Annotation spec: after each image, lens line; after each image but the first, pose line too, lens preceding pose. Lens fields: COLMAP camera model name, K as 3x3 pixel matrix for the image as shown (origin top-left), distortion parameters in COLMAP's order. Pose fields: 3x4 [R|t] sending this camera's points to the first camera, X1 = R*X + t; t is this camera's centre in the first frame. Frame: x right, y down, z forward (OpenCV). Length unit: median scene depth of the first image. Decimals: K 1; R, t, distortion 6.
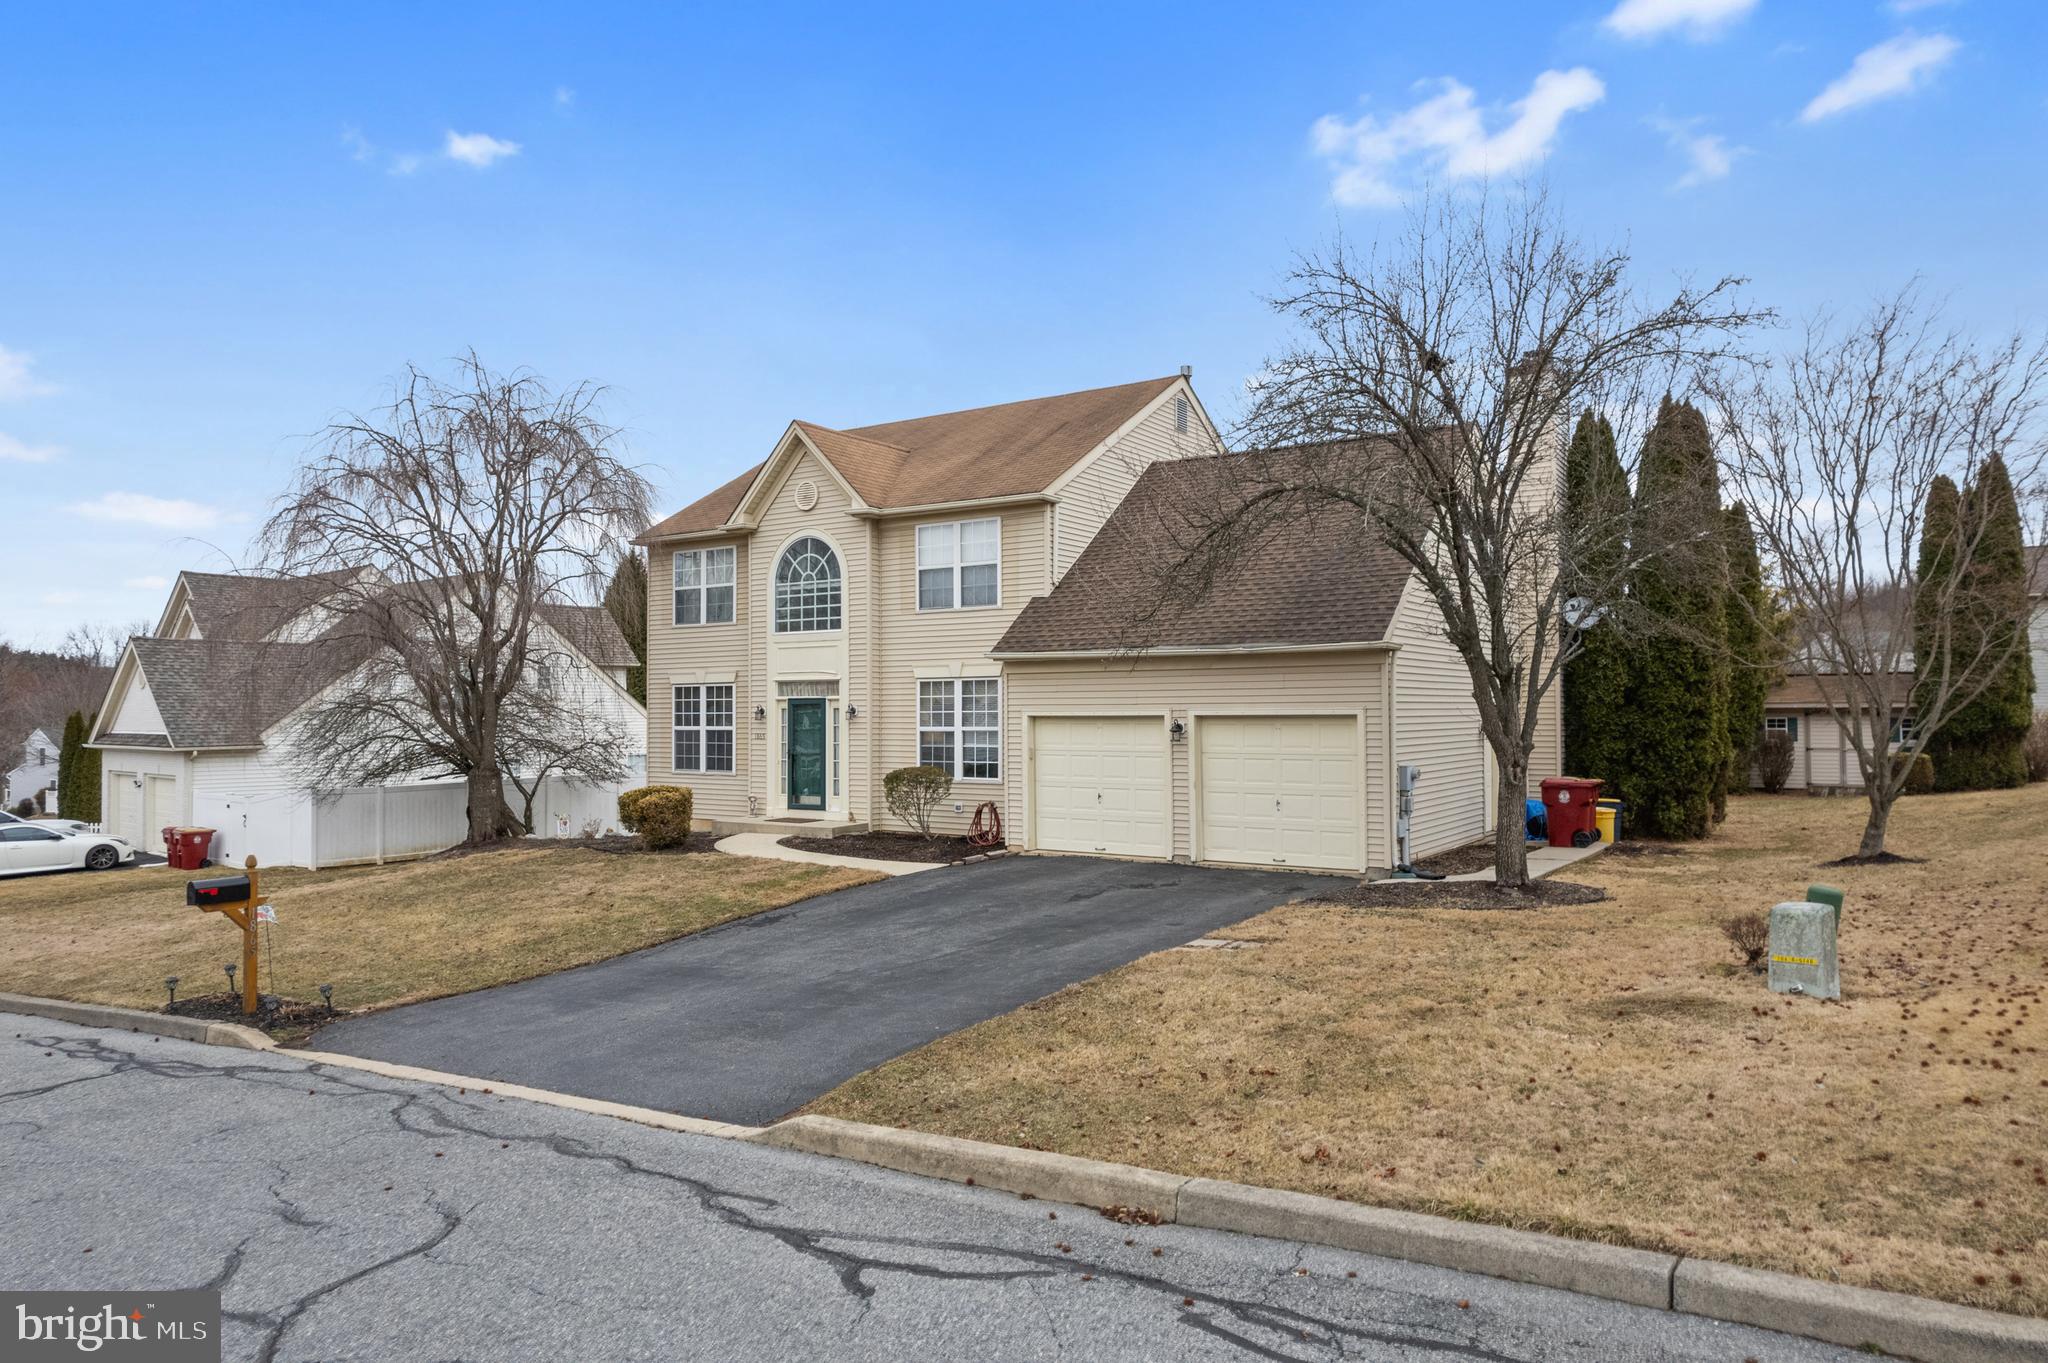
lens RADIAL K [[1315.1, 0, 1024.6], [0, 1315.1, 691.2], [0, 0, 1]] dist [-0.004129, -0.090229]
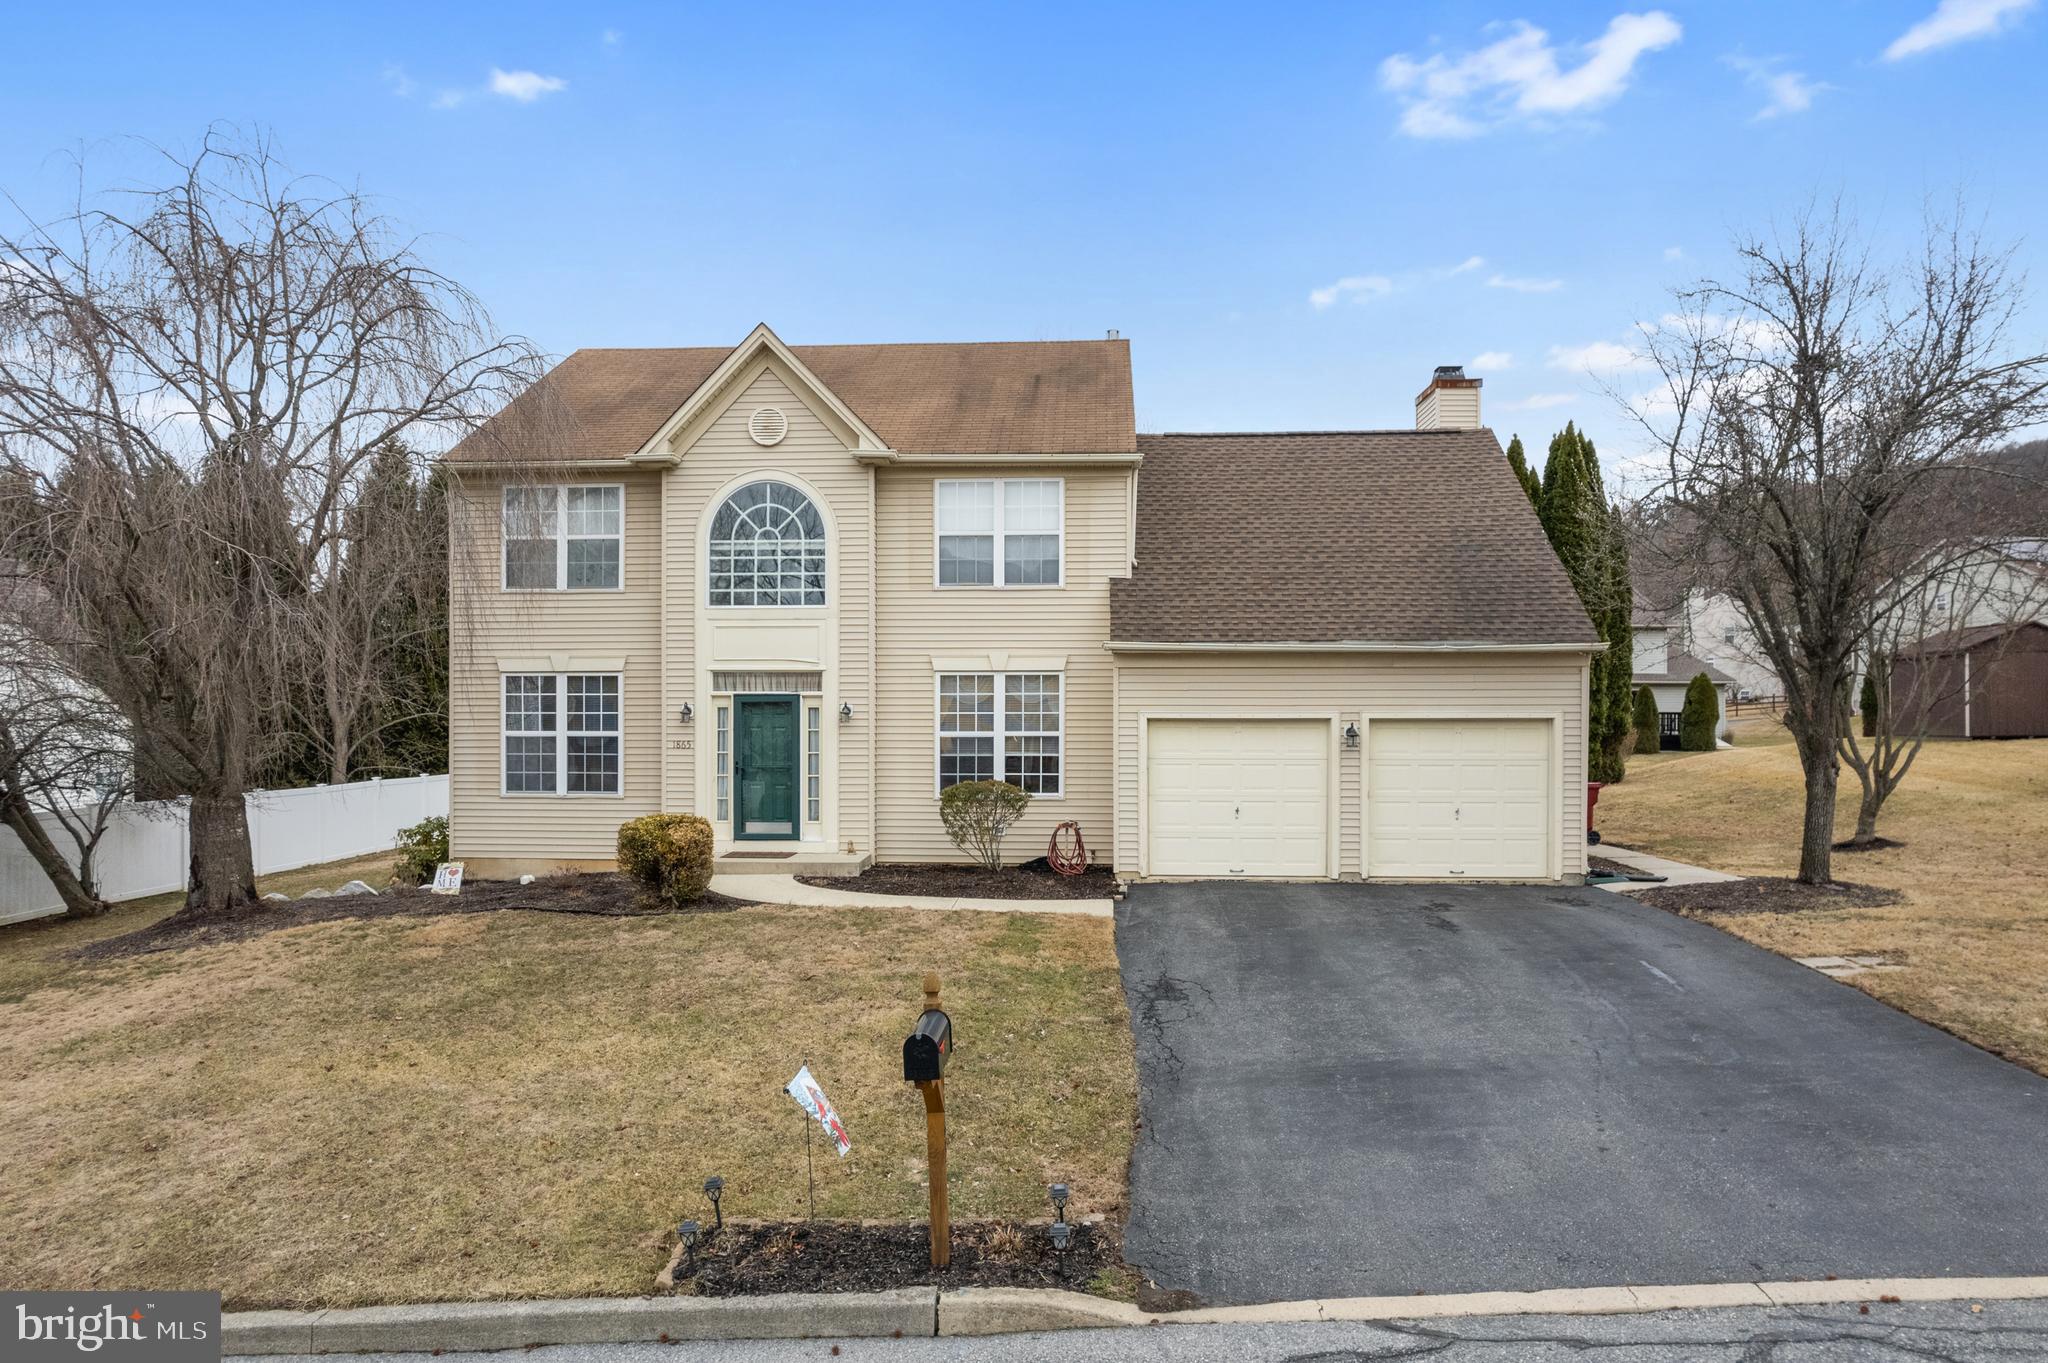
lens RADIAL K [[1276.3, 0, 1024.0], [0, 1276.3, 731.2], [0, 0, 1]] dist [-0.006507, -0.001046]
pose [[0.860581, -0.002116, 0.509309, -0.419845], [-0.012309, 0.999613, 0.024952, 0.006598], [-0.509164, -0.027742, 0.860222, 0.293718]]
